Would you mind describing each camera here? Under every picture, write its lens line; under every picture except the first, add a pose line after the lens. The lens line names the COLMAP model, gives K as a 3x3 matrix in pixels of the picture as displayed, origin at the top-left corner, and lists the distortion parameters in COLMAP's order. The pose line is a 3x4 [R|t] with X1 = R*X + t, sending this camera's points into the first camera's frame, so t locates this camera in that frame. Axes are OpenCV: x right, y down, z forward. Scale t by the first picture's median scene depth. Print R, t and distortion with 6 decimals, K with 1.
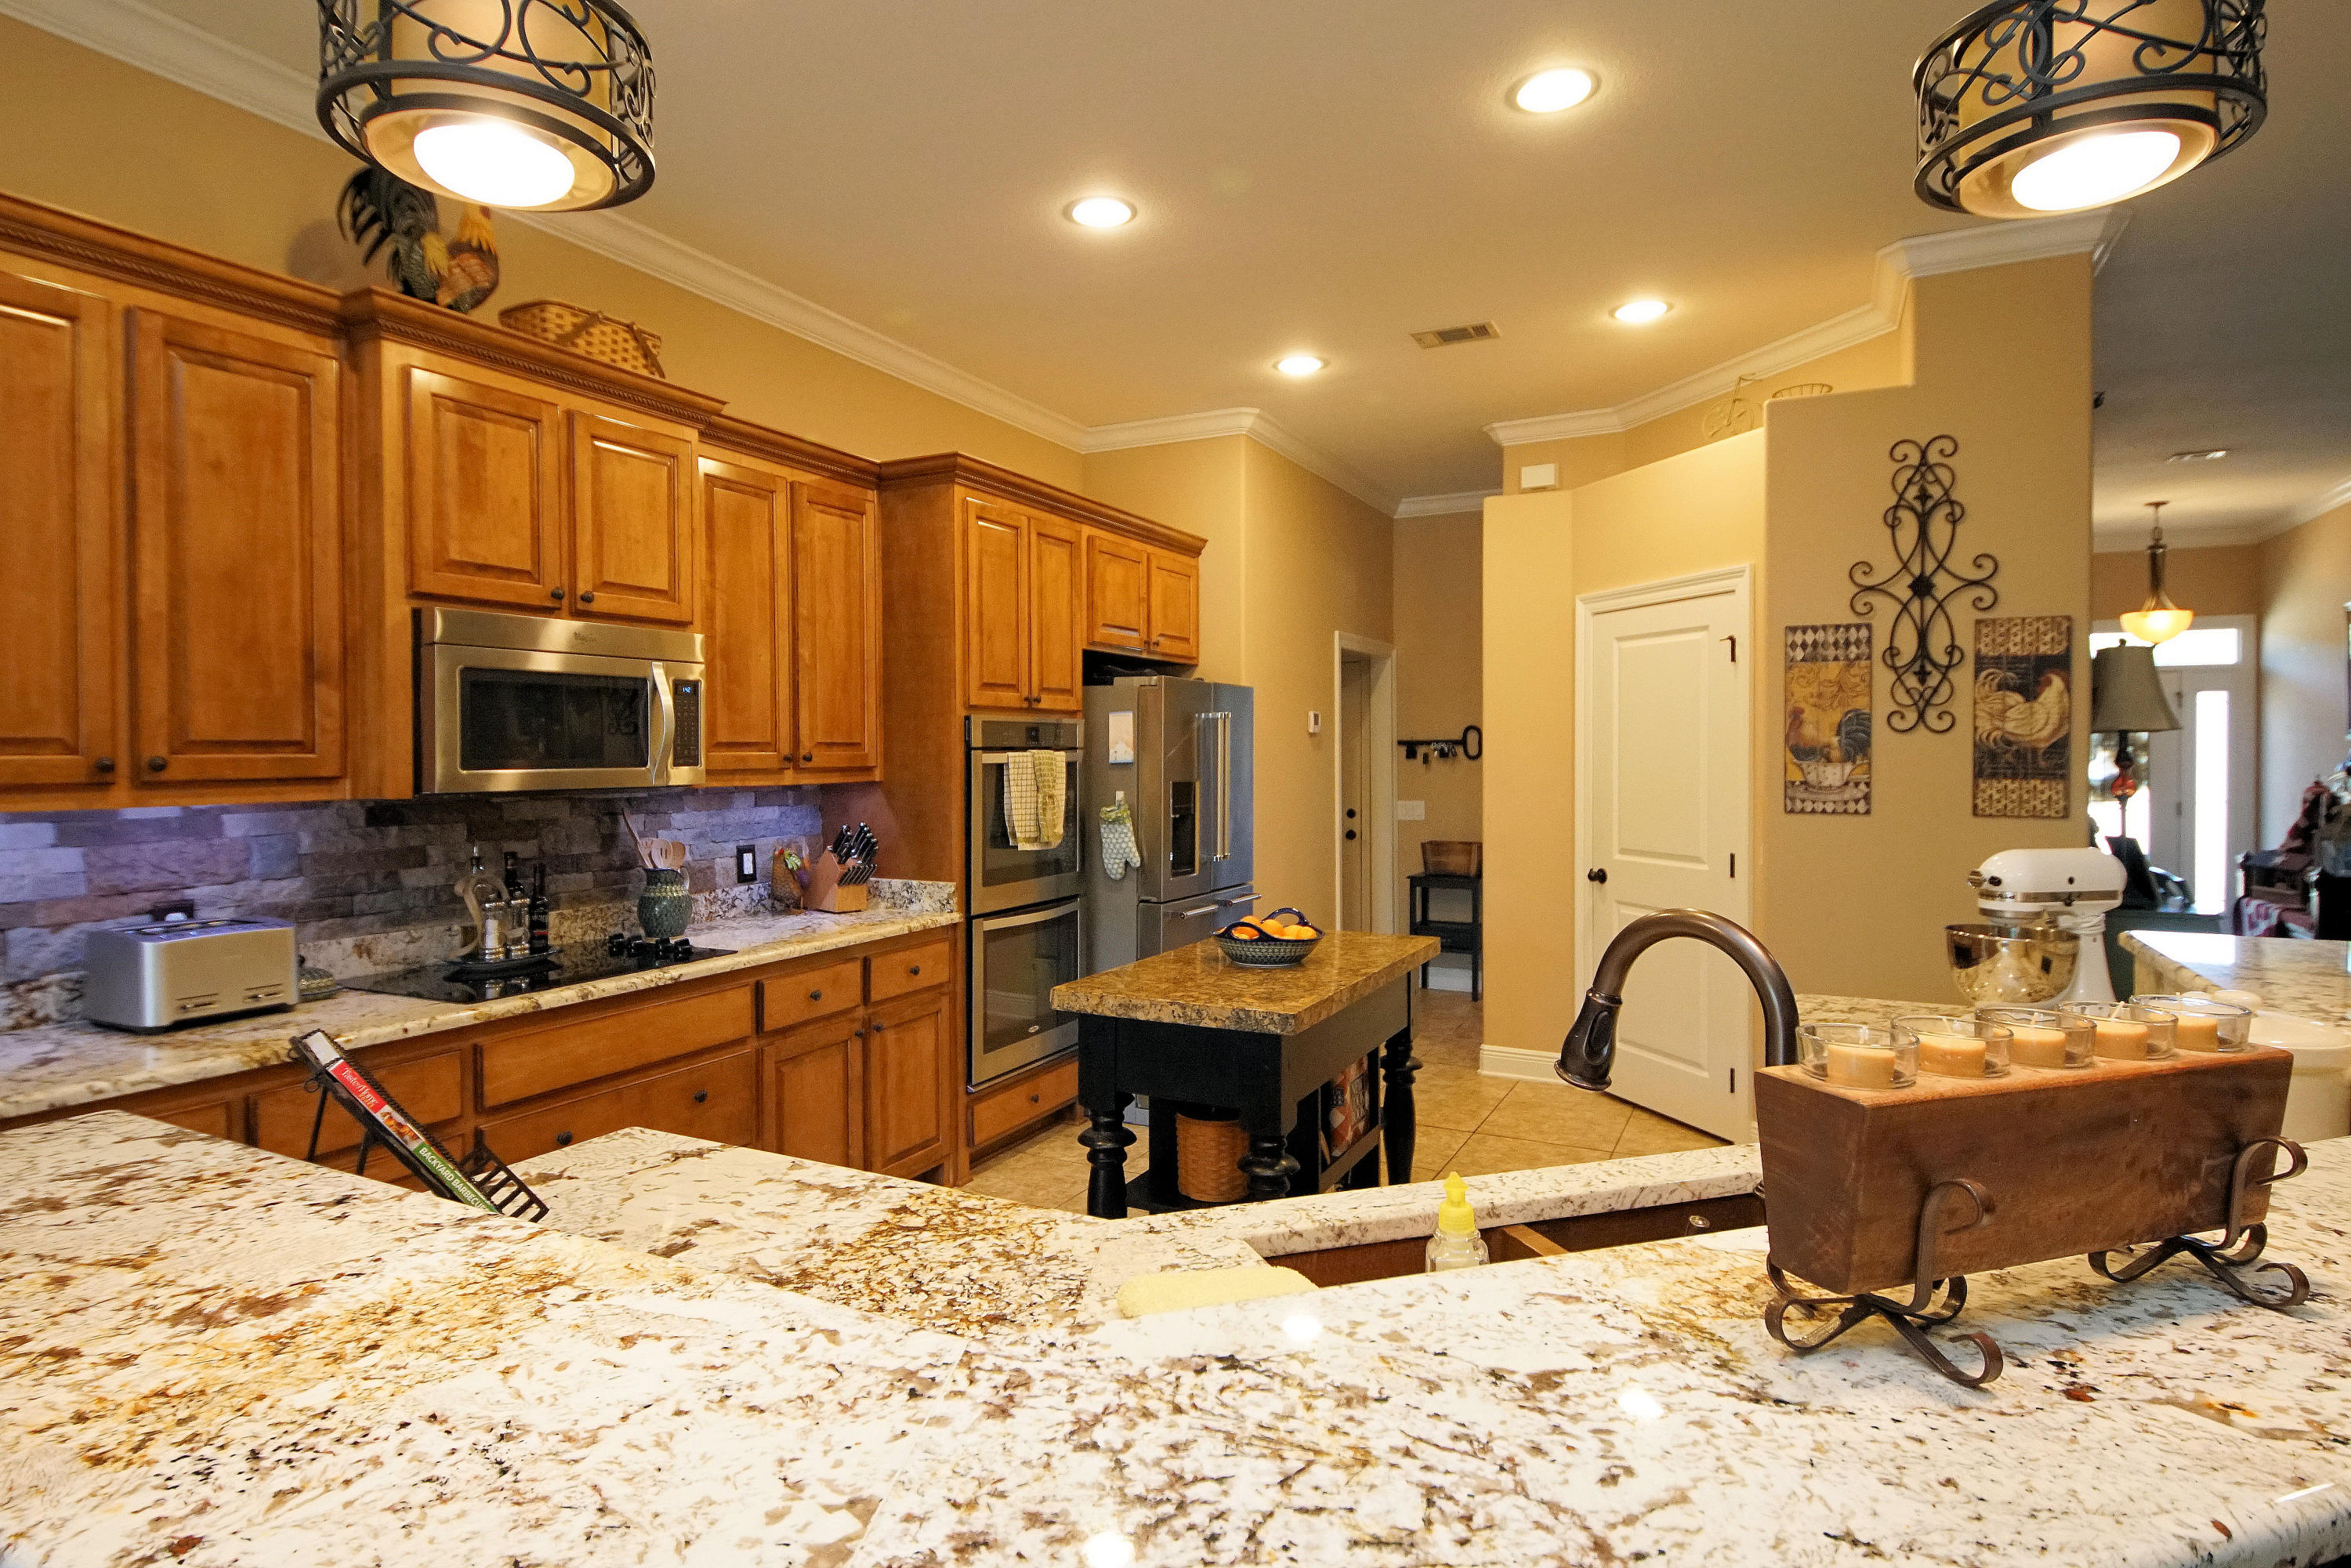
lens RADIAL K [[1245.5, 0, 1155.1], [0, 1245.5, 766.3], [0, 0, 1]] dist [0.033204, -0.034502]
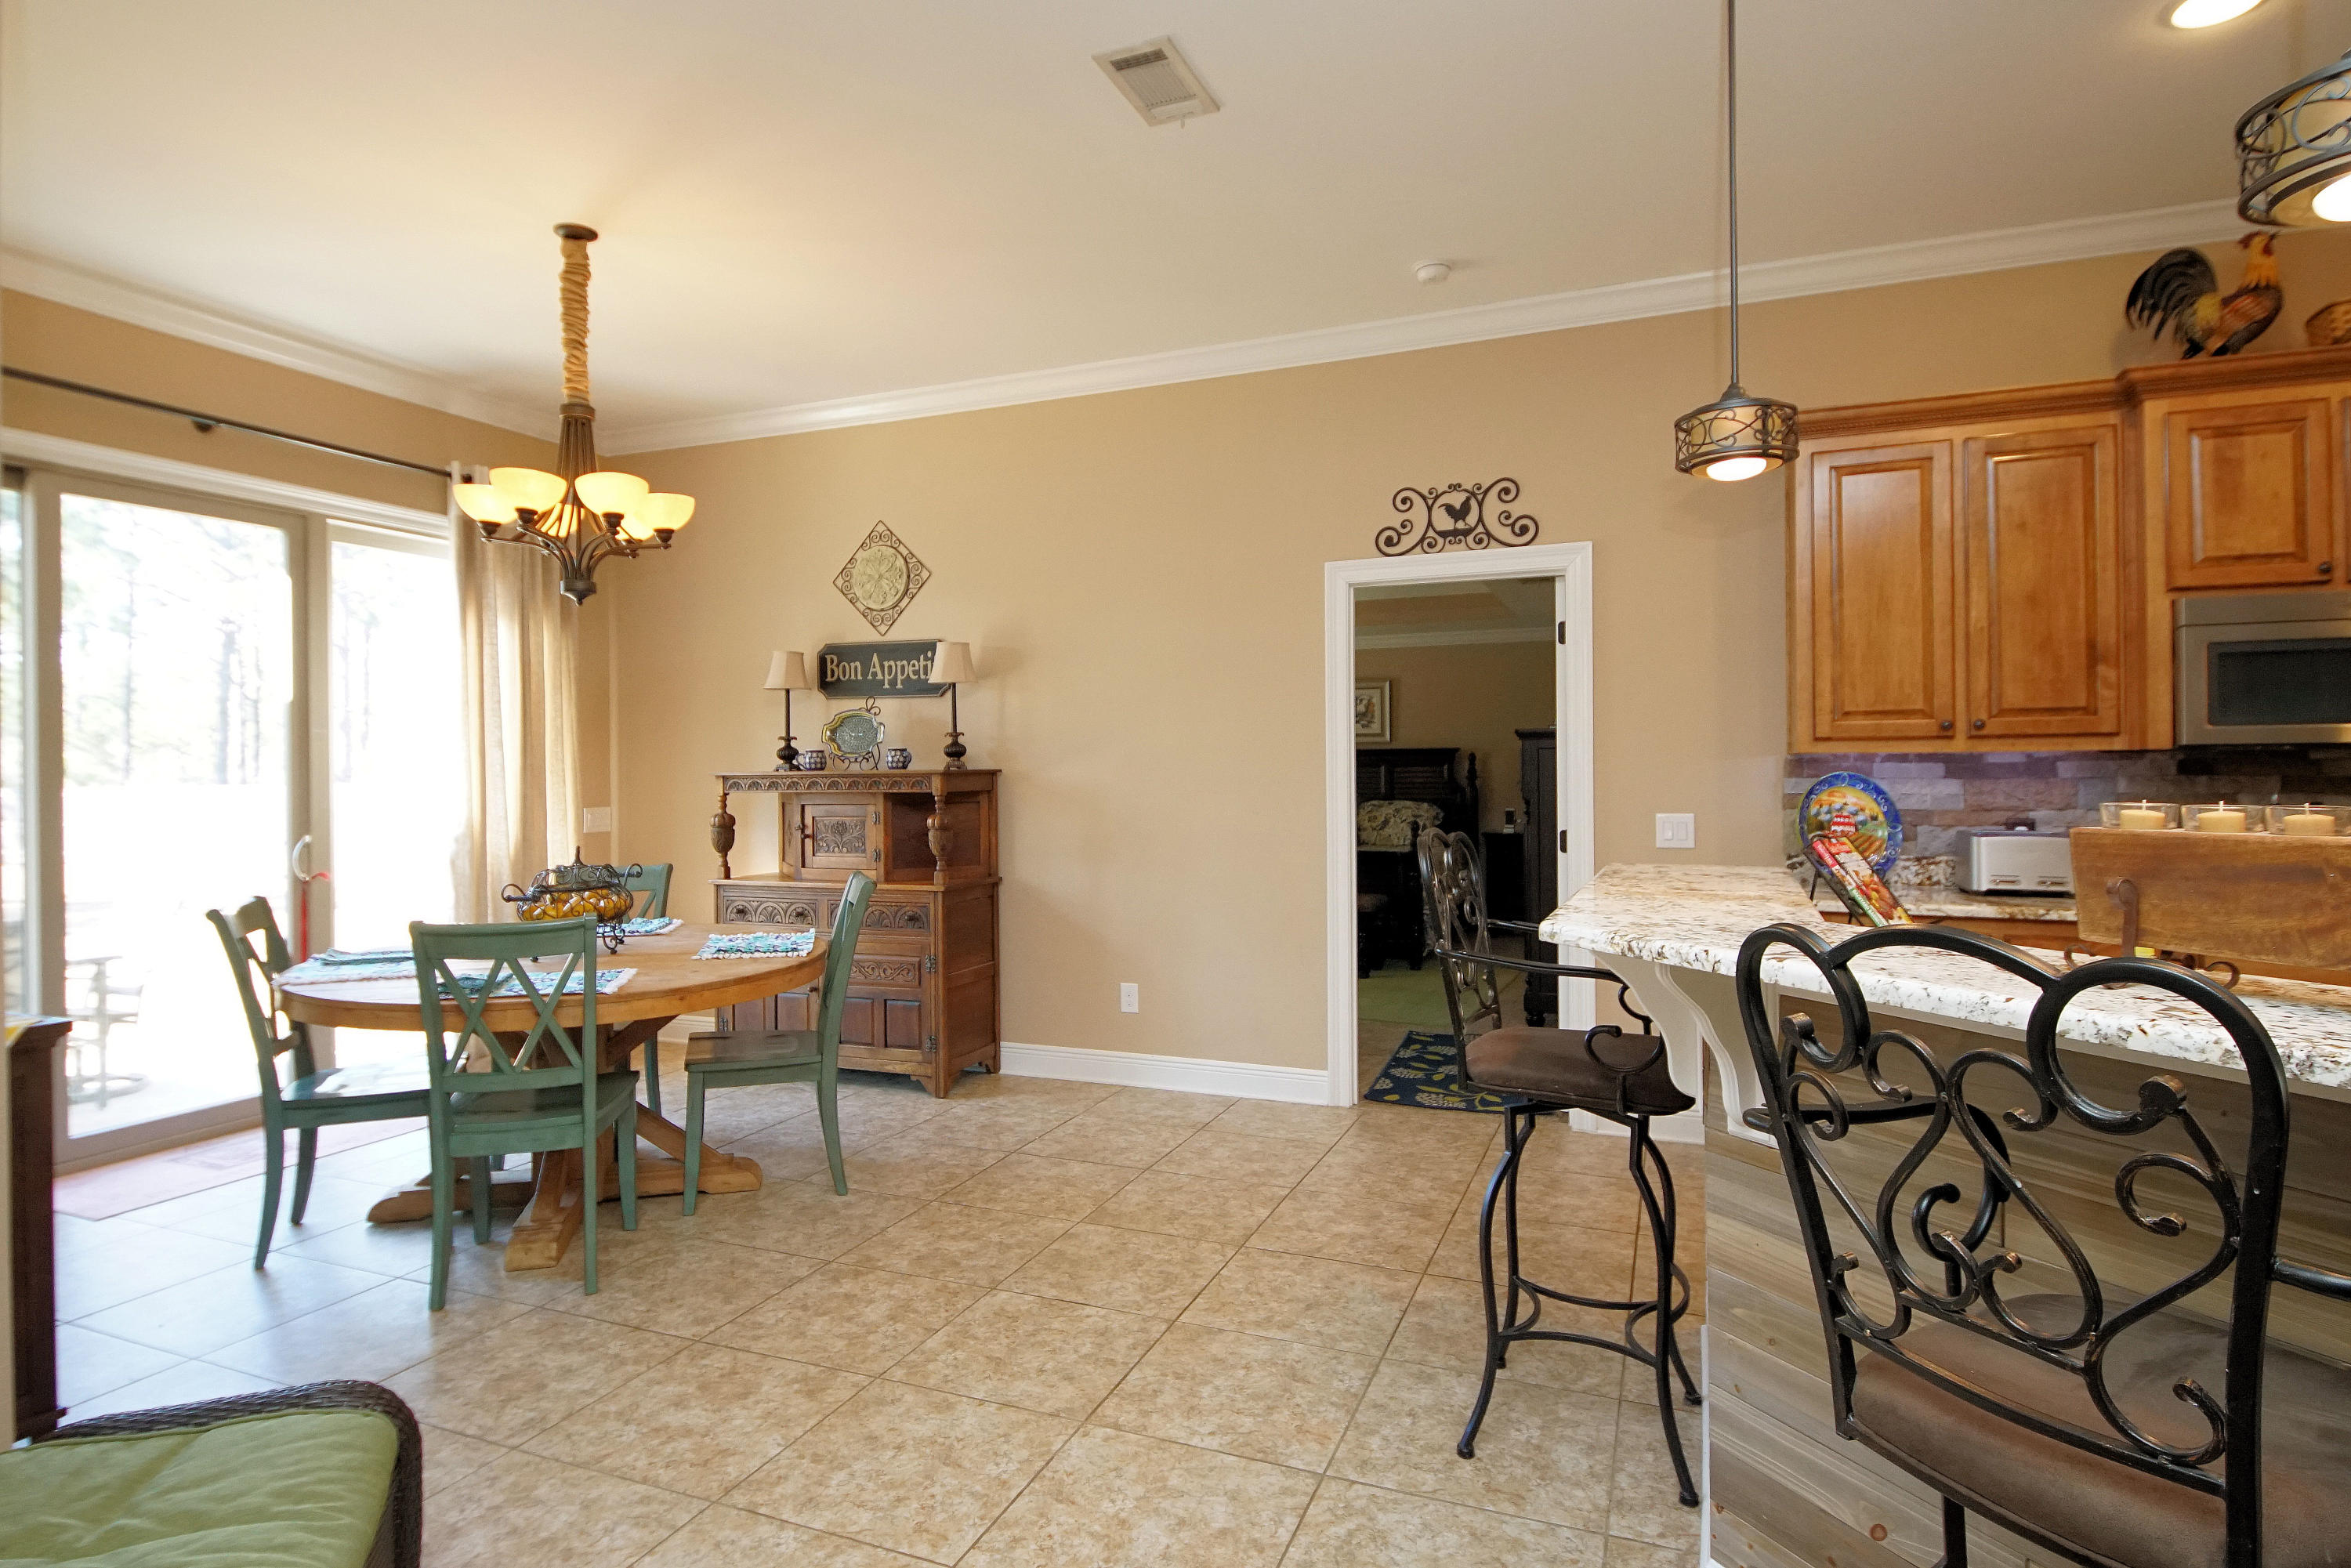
lens RADIAL K [[1256.1, 0, 1156.0], [0, 1256.1, 764.8], [0, 0, 1]] dist [0.036110, -0.035077]
pose [[0.079685, 0.000286, -0.996820, 0.433800], [-0.004773, 0.999989, -0.000095, 0.033260], [0.996809, 0.004766, 0.079686, -0.097561]]
